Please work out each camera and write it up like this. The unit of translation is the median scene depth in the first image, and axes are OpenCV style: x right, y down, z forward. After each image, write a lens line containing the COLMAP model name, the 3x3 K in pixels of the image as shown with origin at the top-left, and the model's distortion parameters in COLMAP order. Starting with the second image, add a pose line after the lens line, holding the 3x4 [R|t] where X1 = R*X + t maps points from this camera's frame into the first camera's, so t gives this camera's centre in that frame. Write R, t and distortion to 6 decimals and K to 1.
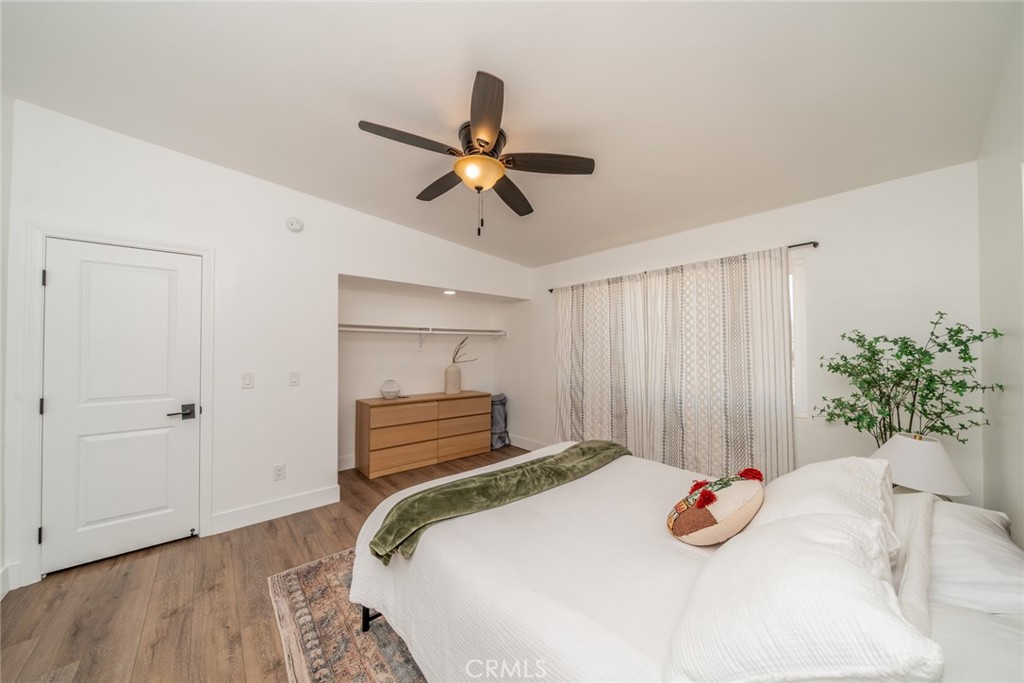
lens RADIAL K [[352.4, 0, 512.0], [0, 352.4, 341.5], [0, 0, 1]] dist [-0.001152, -0.000065]
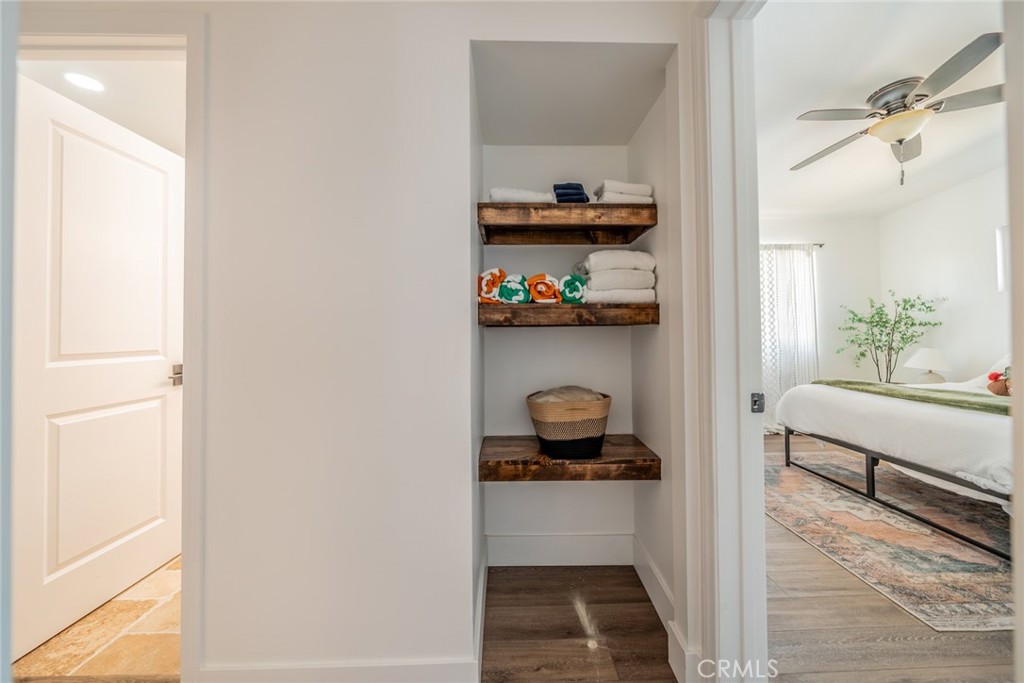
lens RADIAL K [[399.4, 0, 513.4], [0, 399.4, 328.0], [0, 0, 1]] dist [-0.001304, 0.000080]
pose [[0.625421, 0.008624, 0.780240, -1.774367], [0.002839, 0.999907, -0.013328, 0.151224], [-0.780282, 0.010551, 0.625338, 1.177151]]
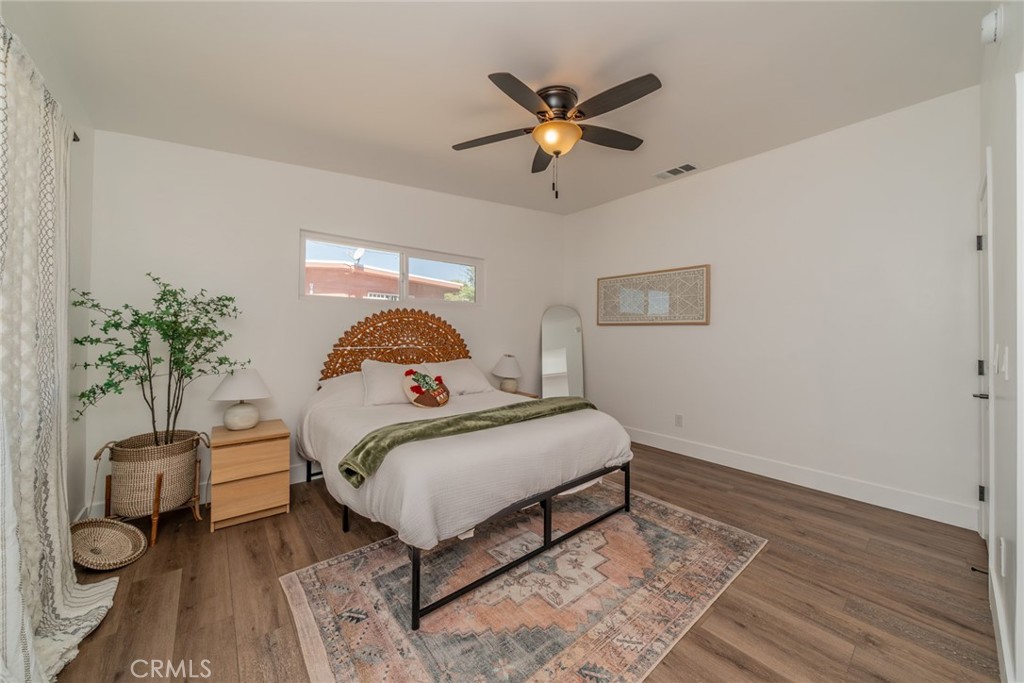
lens RADIAL K [[365.8, 0, 540.0], [0, 365.8, 335.6], [0, 0, 1]] dist [-0.001091, -0.000014]
pose [[-0.999489, -0.009057, -0.030670, -0.015271], [-0.009199, 0.999948, 0.004491, 0.098749], [0.030628, 0.004771, -0.999519, 2.076177]]
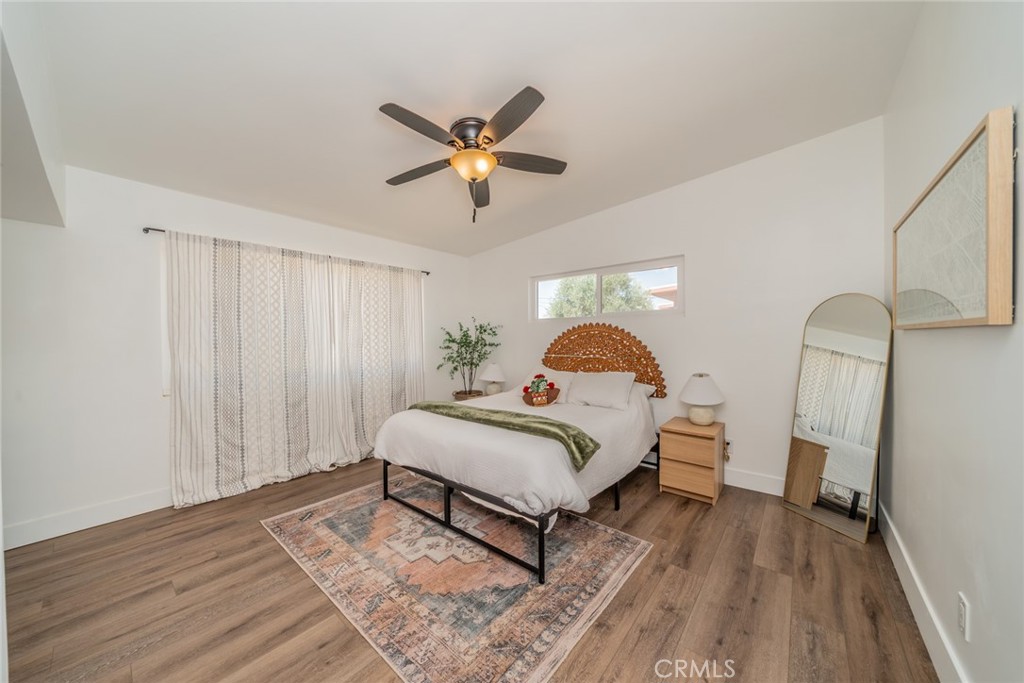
lens RADIAL K [[354.7, 0, 512.0], [0, 354.7, 341.5], [0, 0, 1]] dist [-0.000839, -0.000037]
pose [[-0.170454, -0.004835, 0.985354, -1.229132], [-0.003928, 0.999983, 0.004228, 0.077619], [-0.985358, -0.003150, -0.170470, 1.081082]]
